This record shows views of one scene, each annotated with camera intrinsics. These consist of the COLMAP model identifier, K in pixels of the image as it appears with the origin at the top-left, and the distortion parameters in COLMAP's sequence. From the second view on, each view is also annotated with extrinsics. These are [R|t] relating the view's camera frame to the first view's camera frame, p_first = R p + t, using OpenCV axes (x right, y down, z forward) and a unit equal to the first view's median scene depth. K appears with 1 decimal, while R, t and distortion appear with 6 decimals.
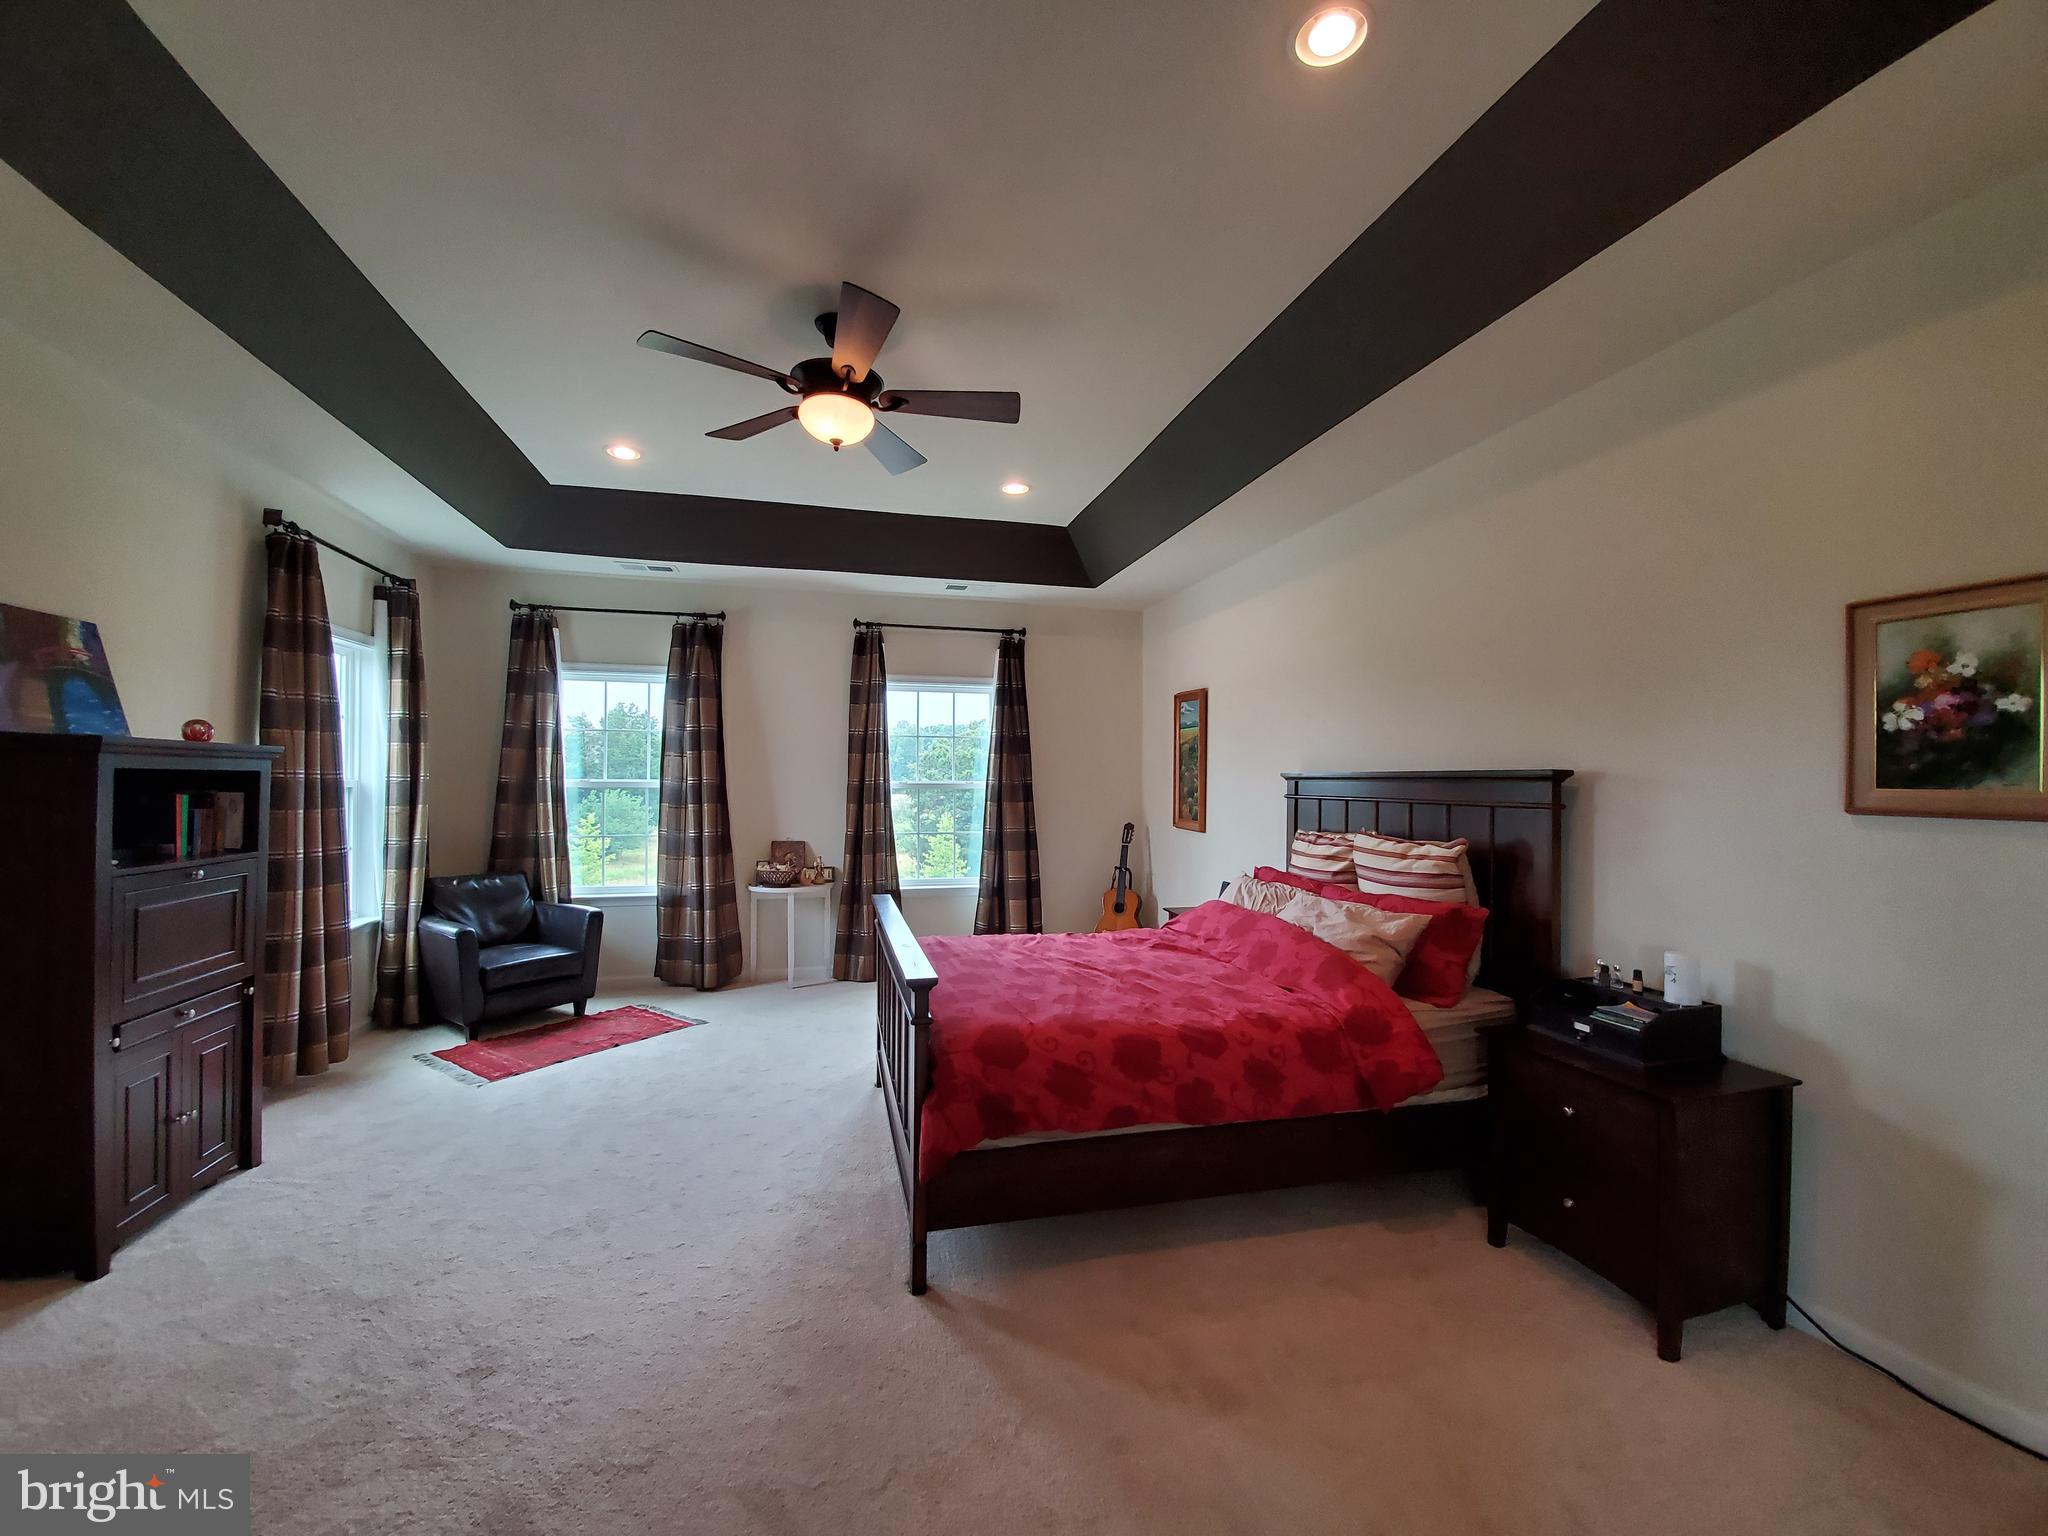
lens RADIAL K [[811.1, 0, 1014.7], [0, 811.1, 776.6], [0, 0, 1]] dist [0.000712, -0.011715]
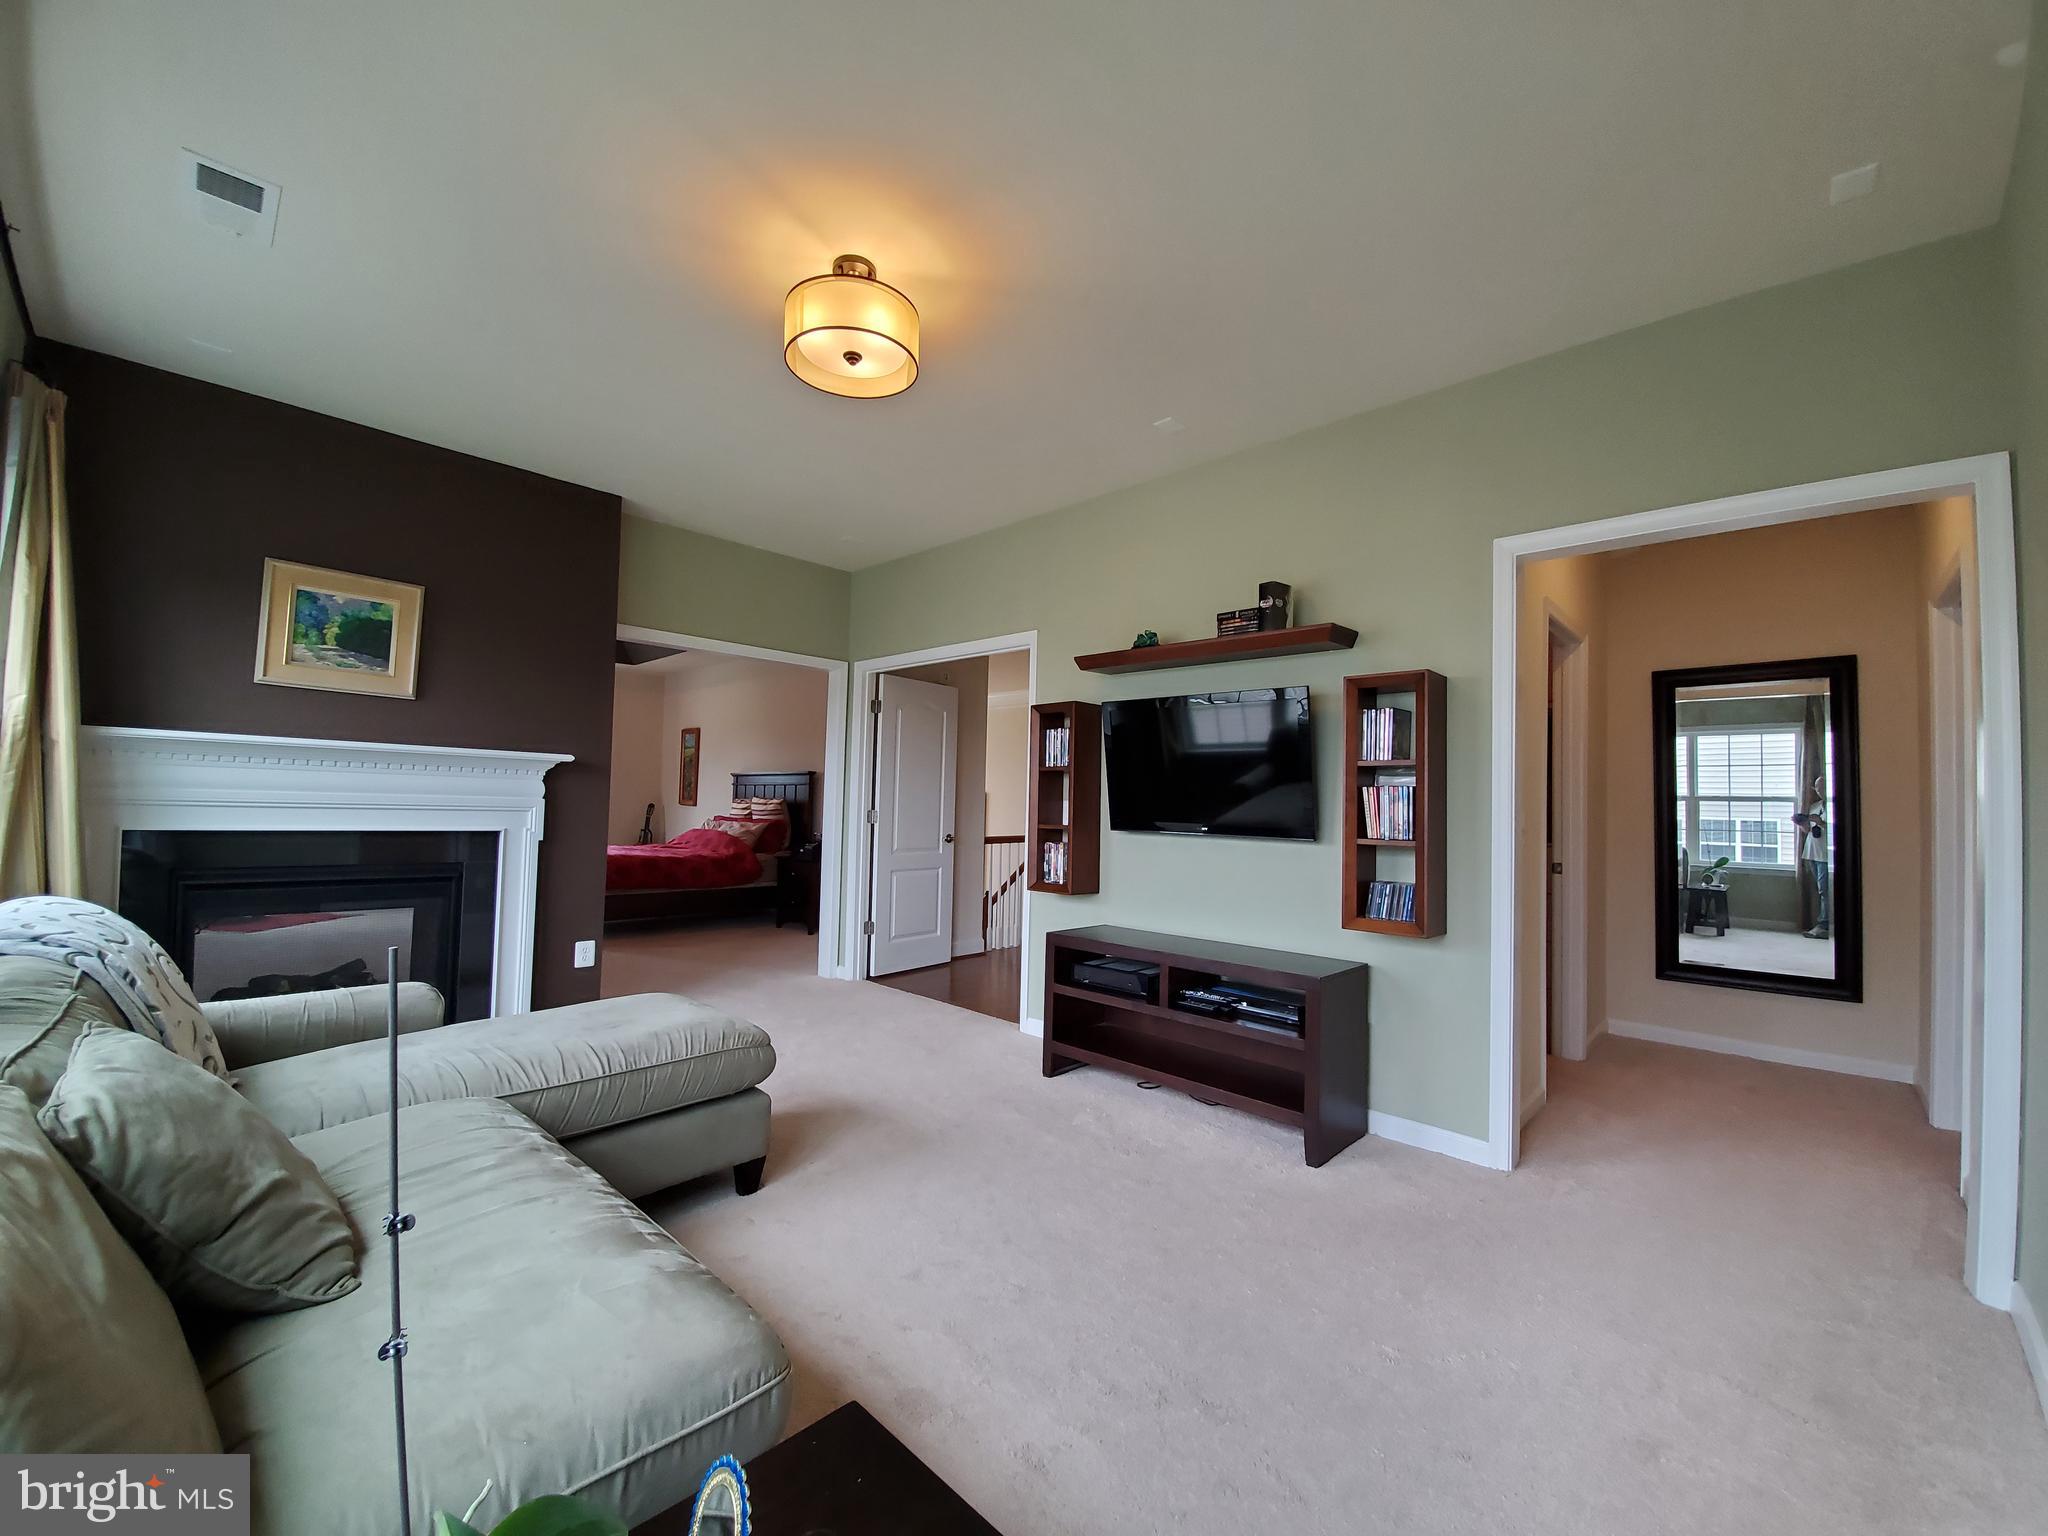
lens RADIAL K [[811.1, 0, 1009.5], [0, 811.1, 772.1], [0, 0, 1]] dist [0.000712, -0.011715]
pose [[0.851626, 0.041853, 0.522476, -0.120422], [-0.025367, 0.998930, -0.038671, 0.044456], [-0.523535, 0.019679, 0.851777, -0.918238]]
